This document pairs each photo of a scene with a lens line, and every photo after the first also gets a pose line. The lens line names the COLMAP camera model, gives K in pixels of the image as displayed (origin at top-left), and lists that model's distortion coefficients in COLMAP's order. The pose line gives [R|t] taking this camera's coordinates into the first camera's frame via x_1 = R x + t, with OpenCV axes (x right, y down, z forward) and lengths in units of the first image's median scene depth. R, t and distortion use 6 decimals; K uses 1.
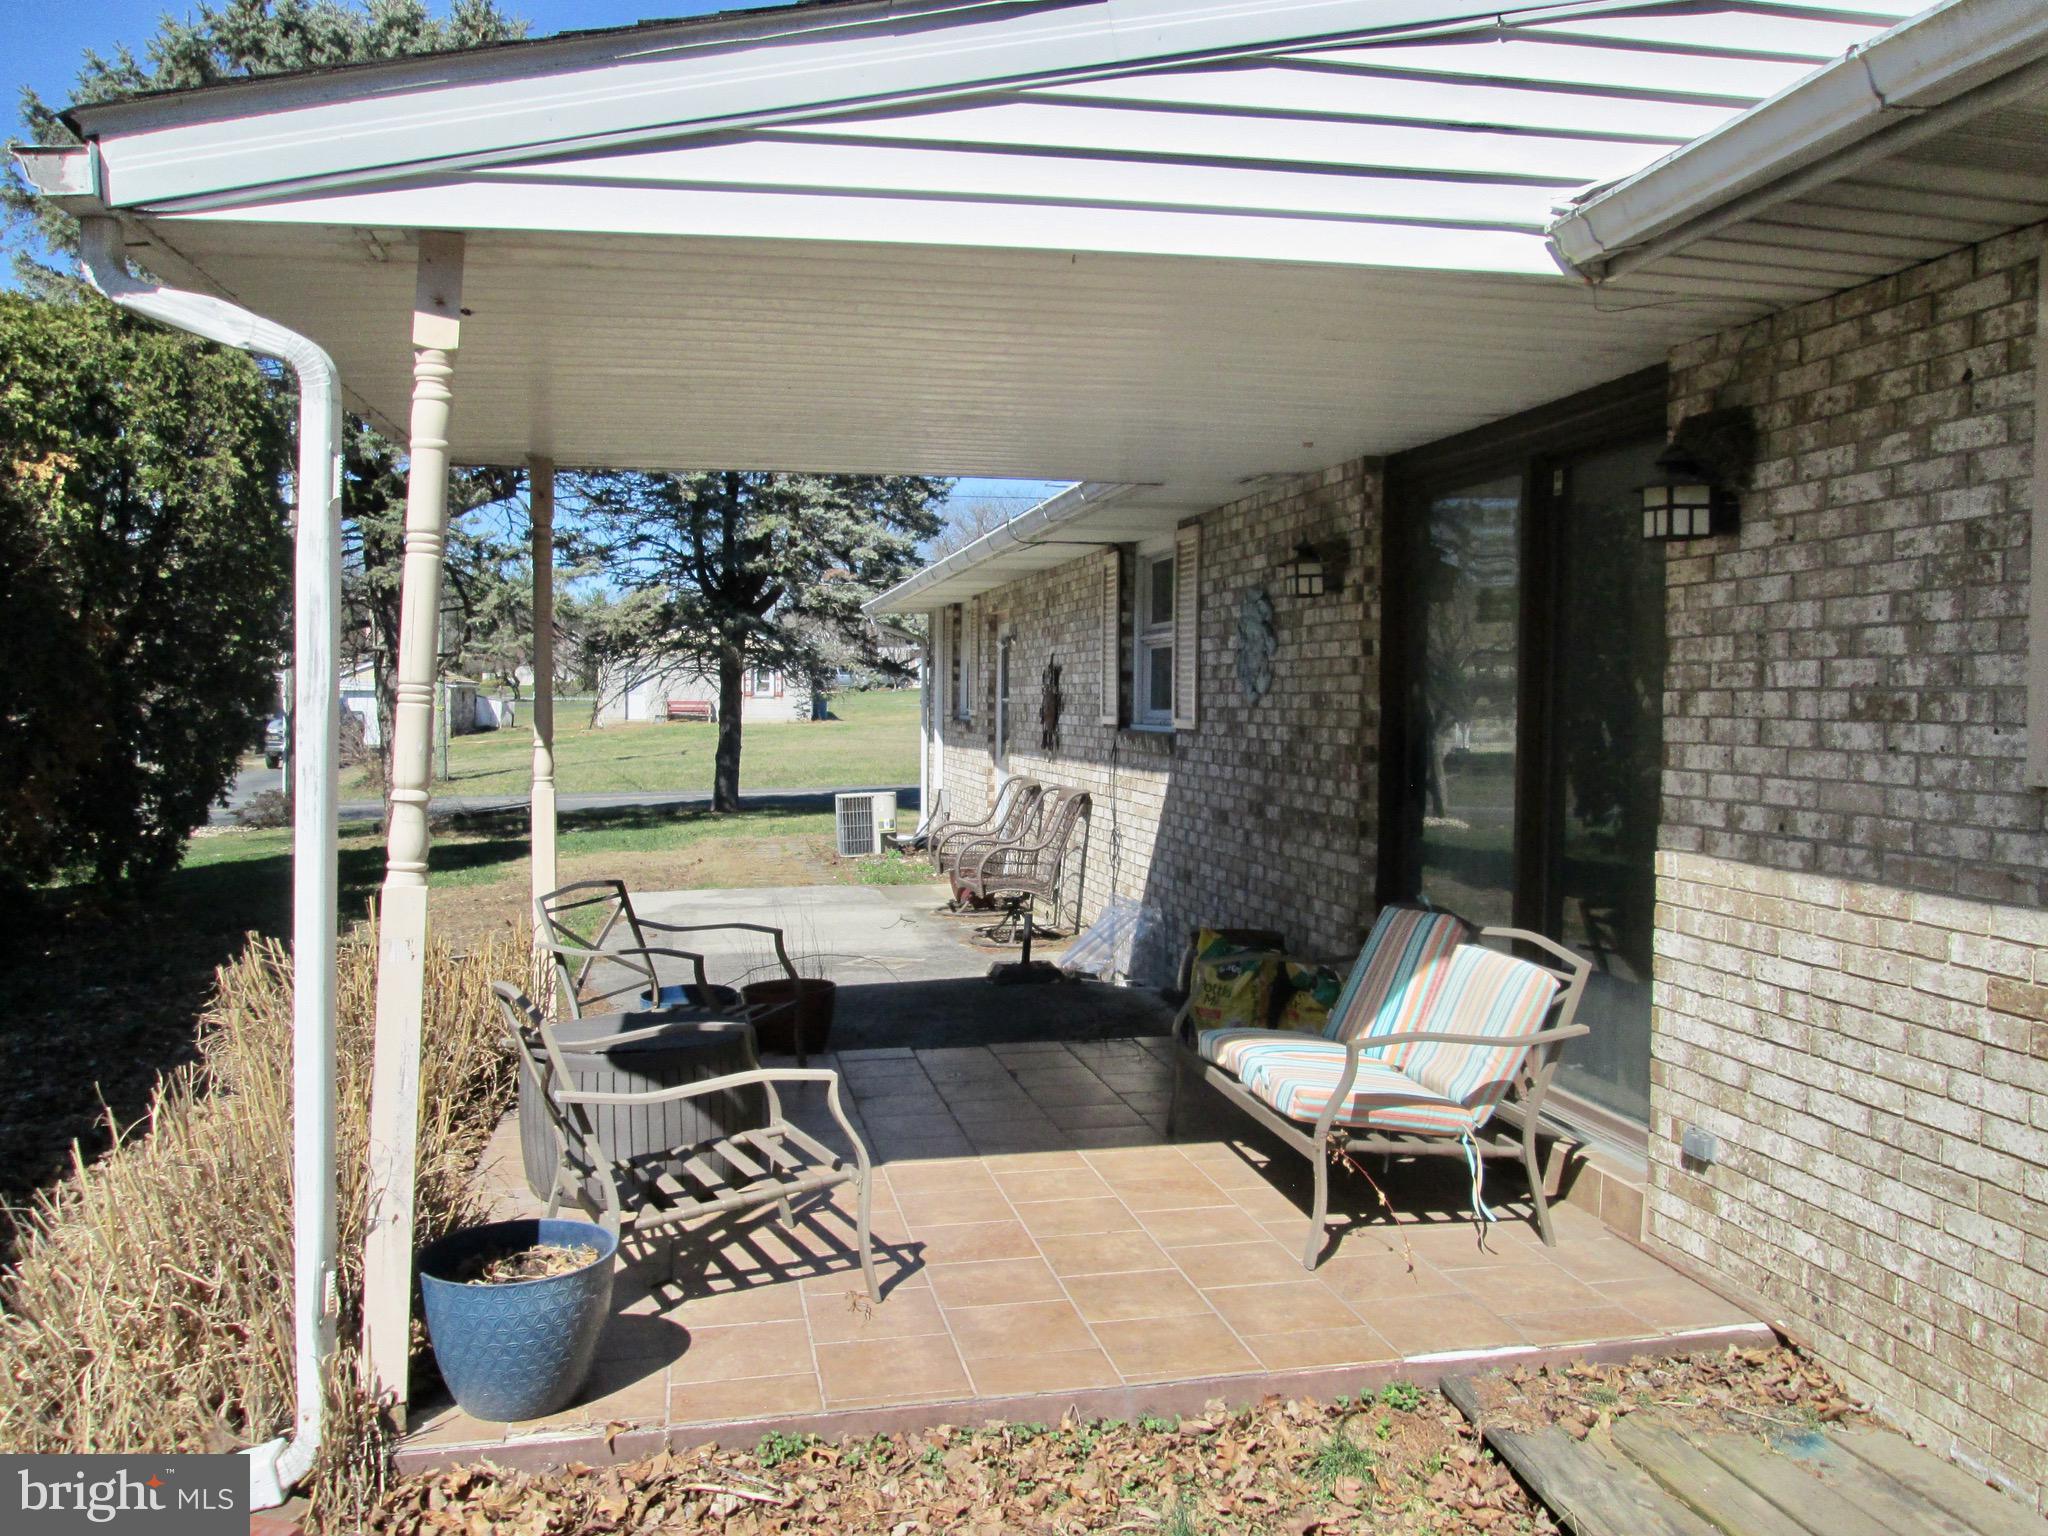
lens RADIAL K [[1689.5, 0, 1013.4], [0, 1689.5, 765.7], [0, 0, 1]] dist [-0.080665, 0.064015]
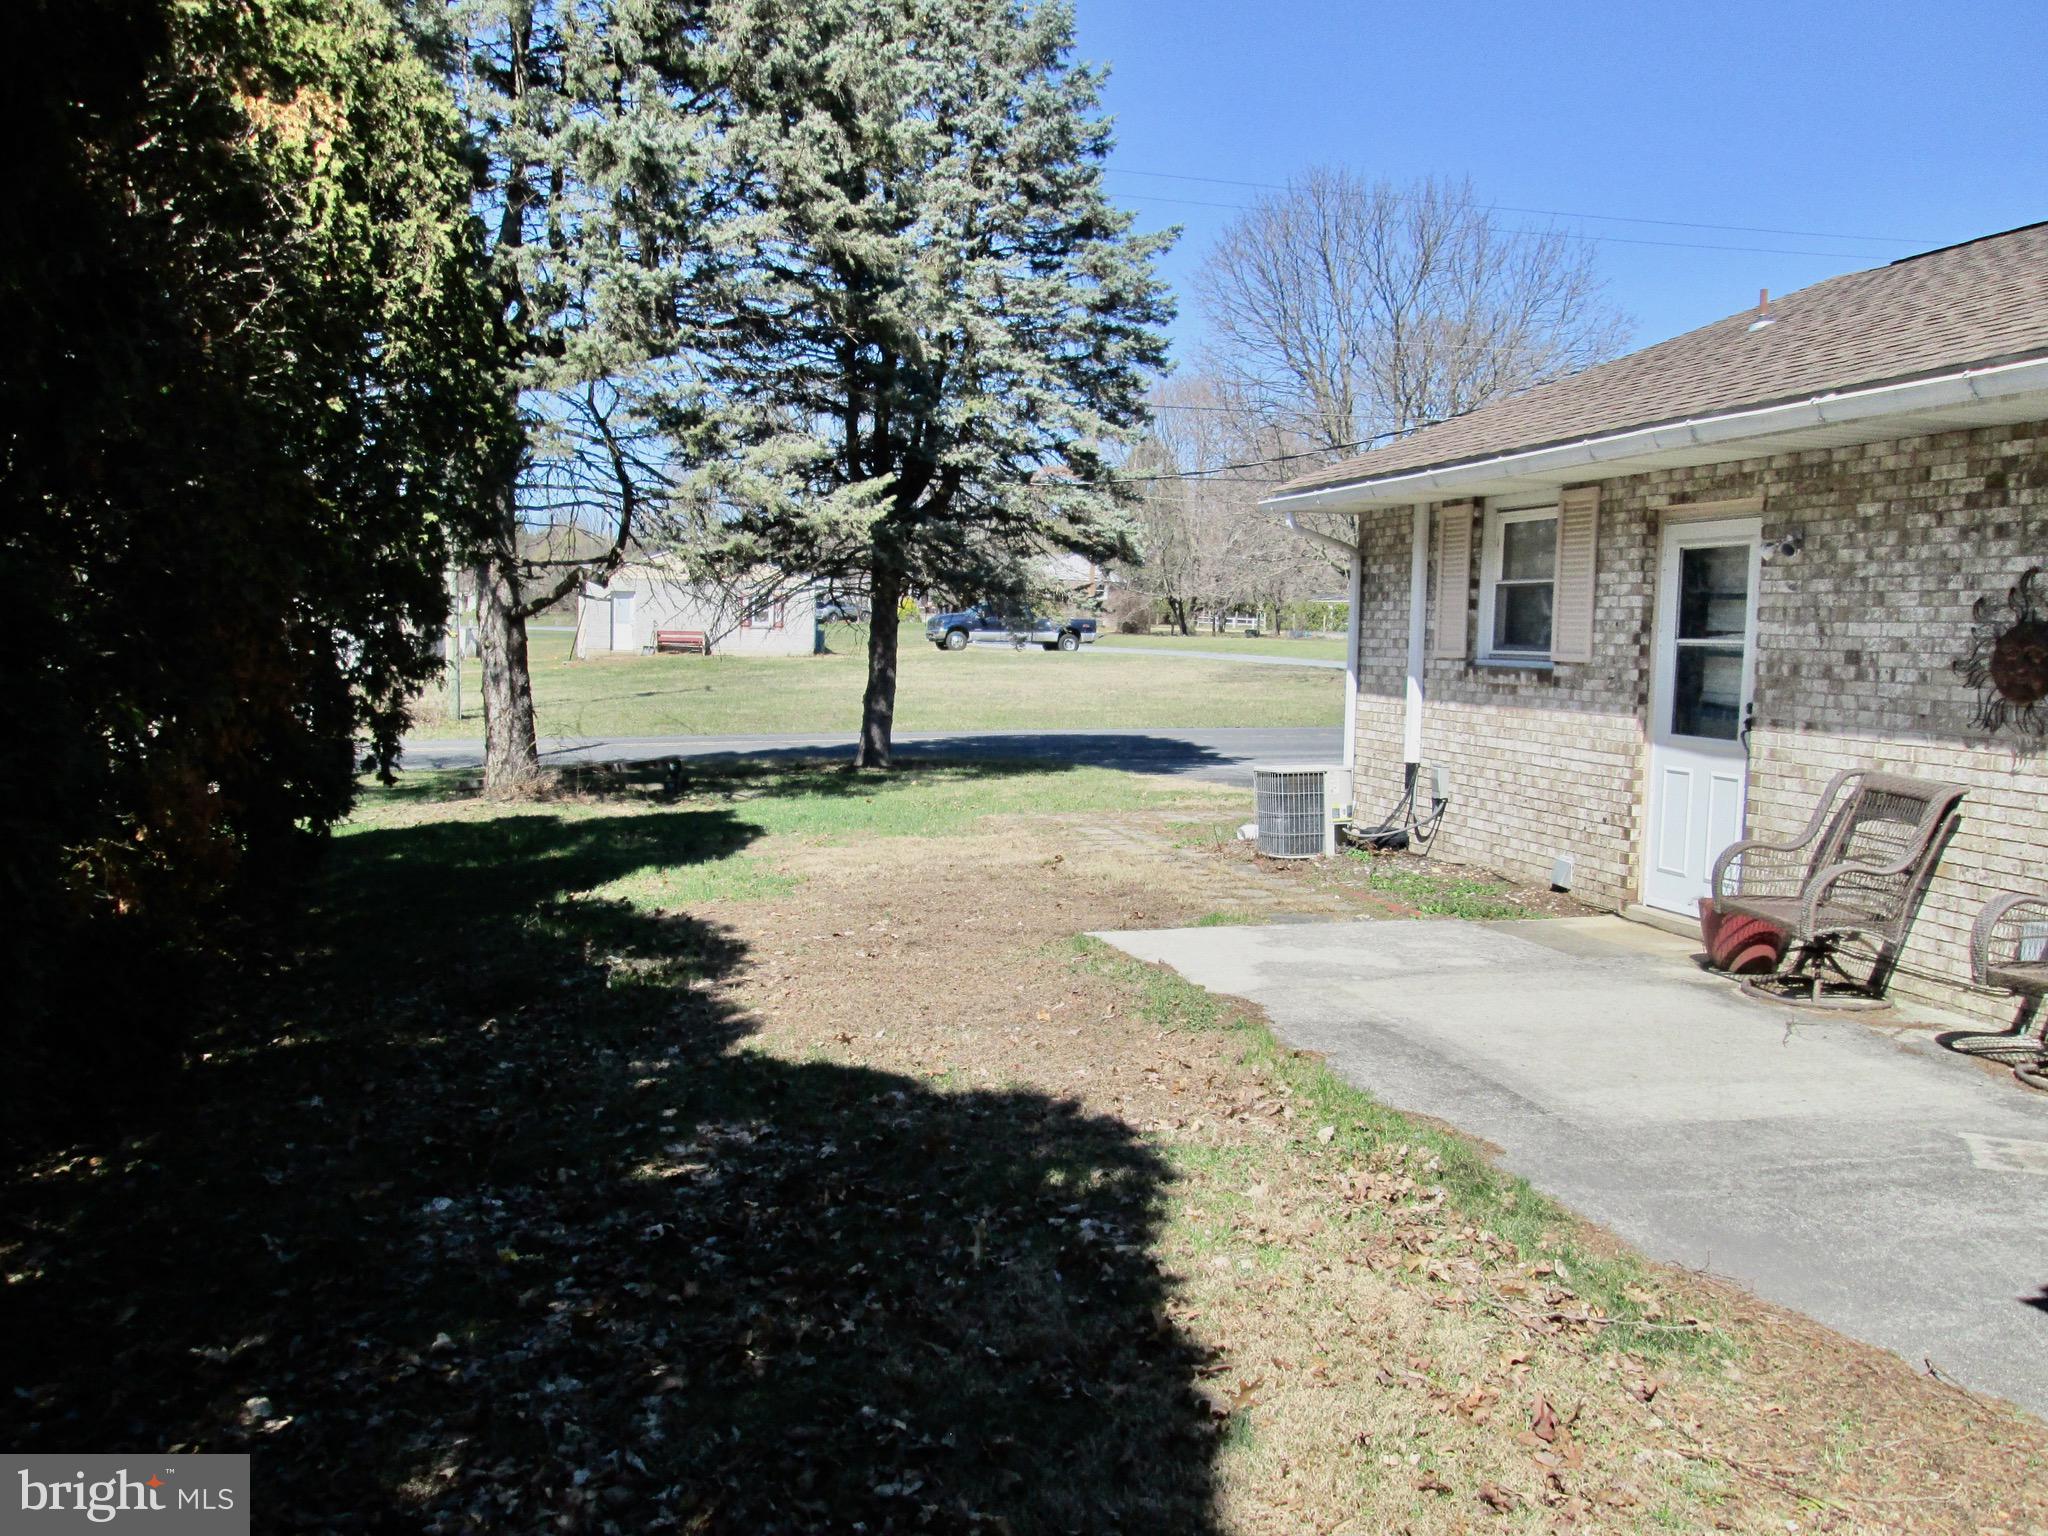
lens RADIAL K [[1689.5, 0, 1034.3], [0, 1689.5, 753.6], [0, 0, 1]] dist [-0.080665, 0.064015]
pose [[0.997588, 0.017204, 0.067243, -0.434778], [-0.019146, 0.999415, 0.028354, -0.012183], [-0.066716, -0.029573, 0.997334, 0.540263]]
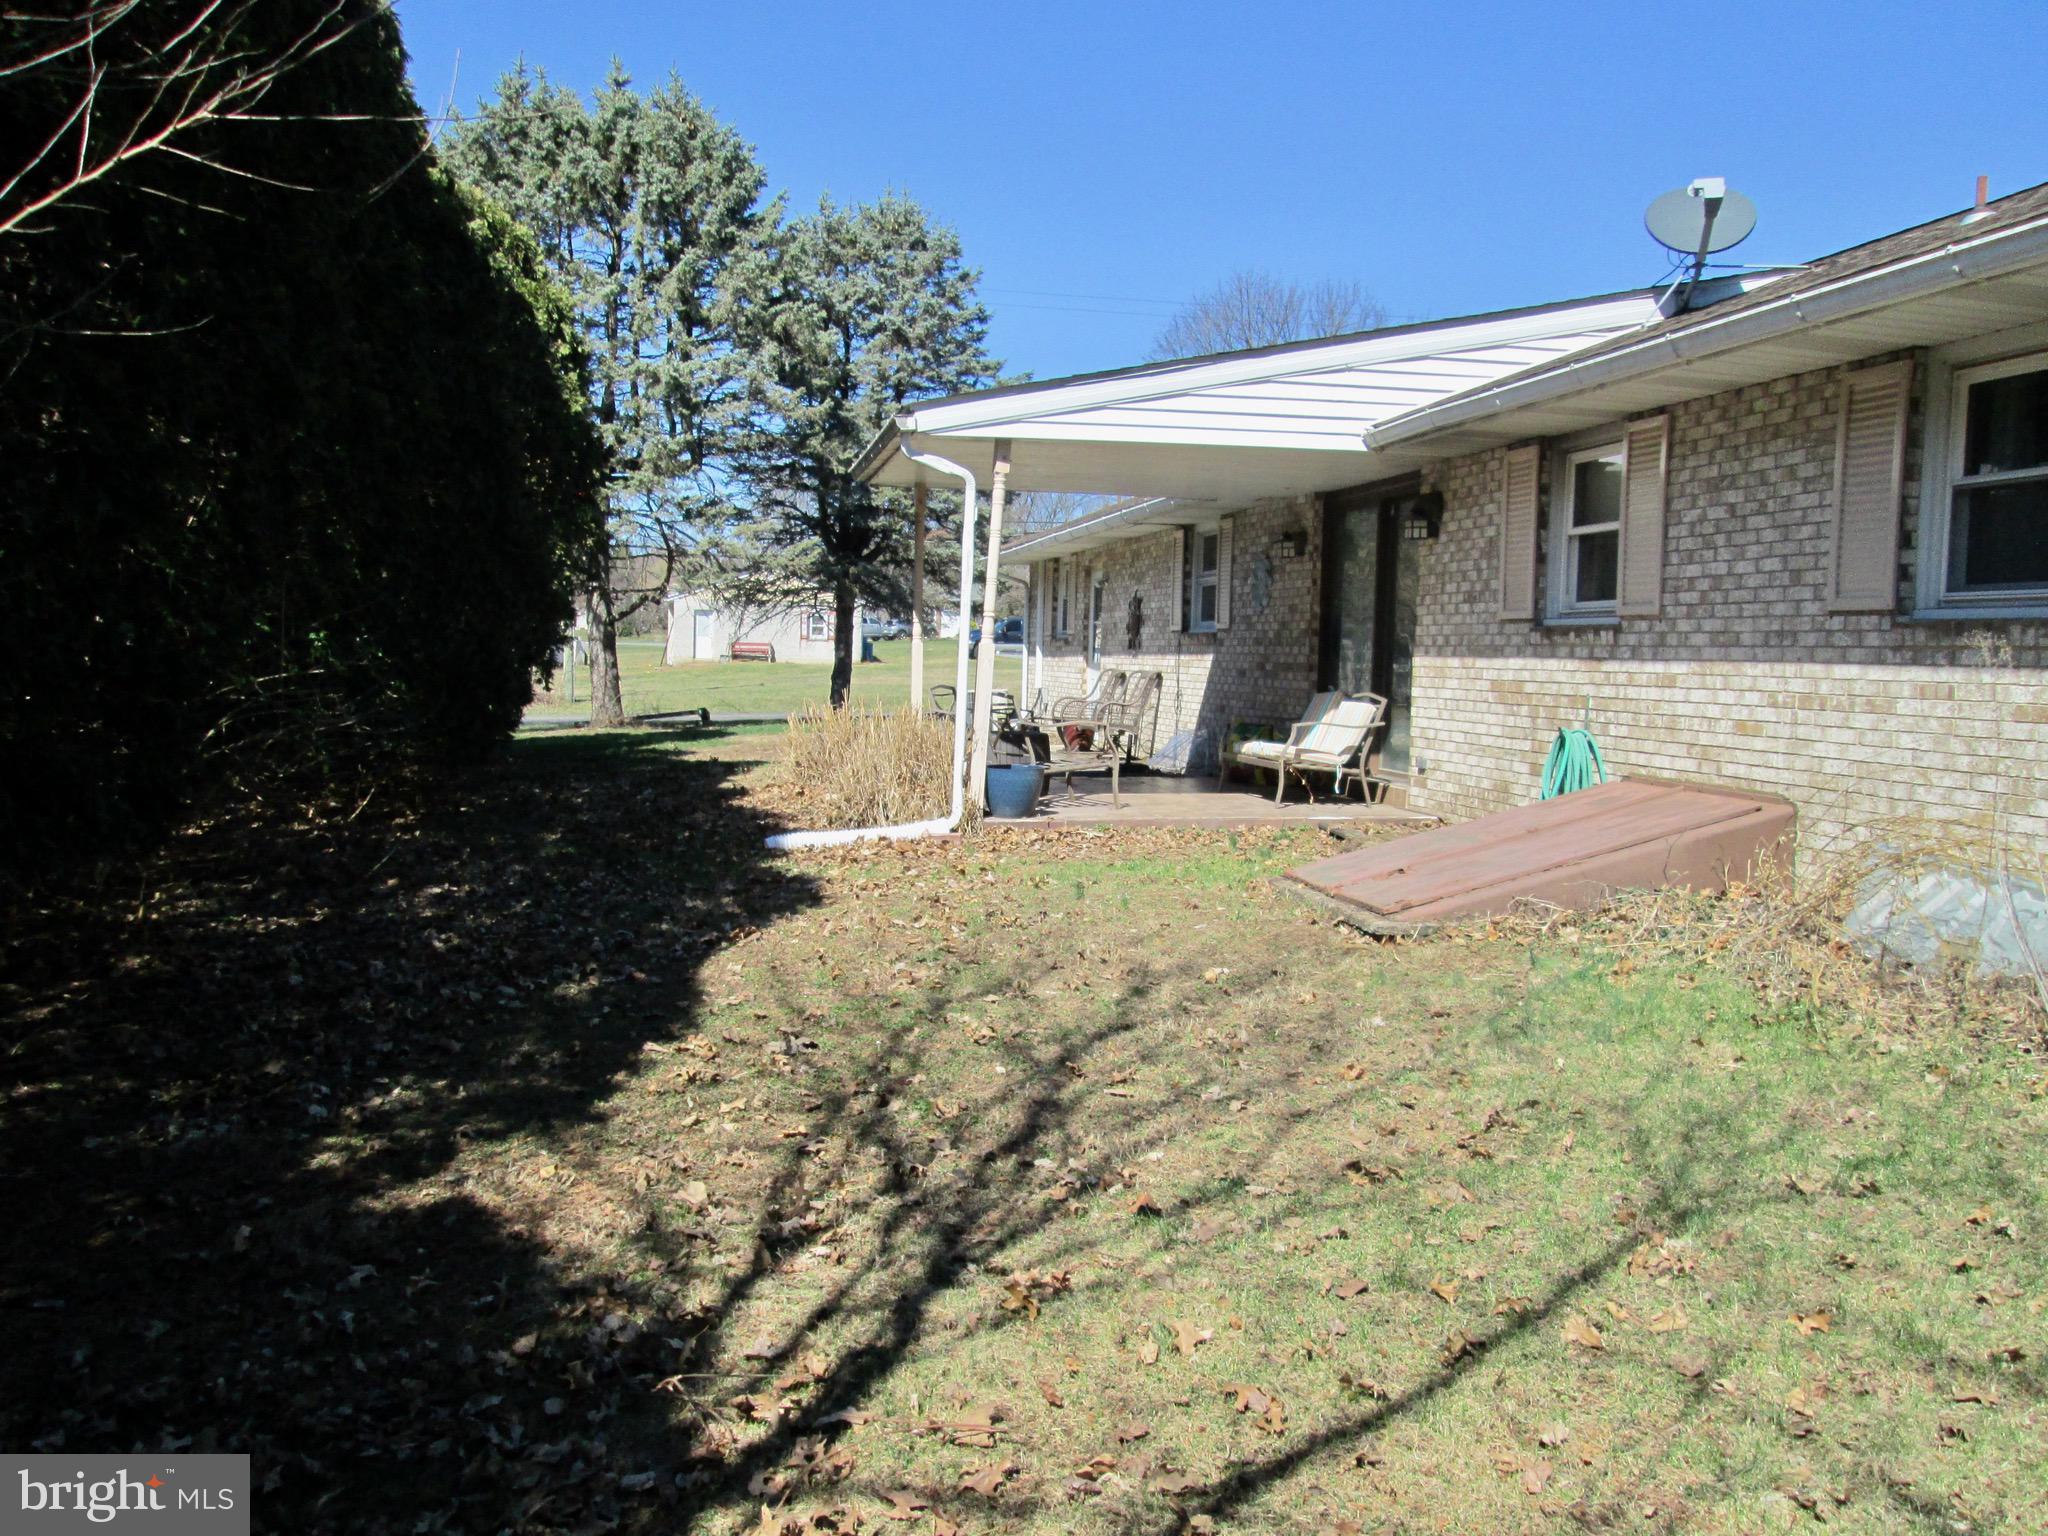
lens RADIAL K [[1689.5, 0, 957.9], [0, 1689.5, 751.8], [0, 0, 1]] dist [-0.080665, 0.064015]
pose [[0.999133, 0.020064, -0.036472, -0.102117], [-0.019404, 0.999643, 0.018364, 0.073516], [0.036828, -0.017640, 0.999166, -0.739539]]
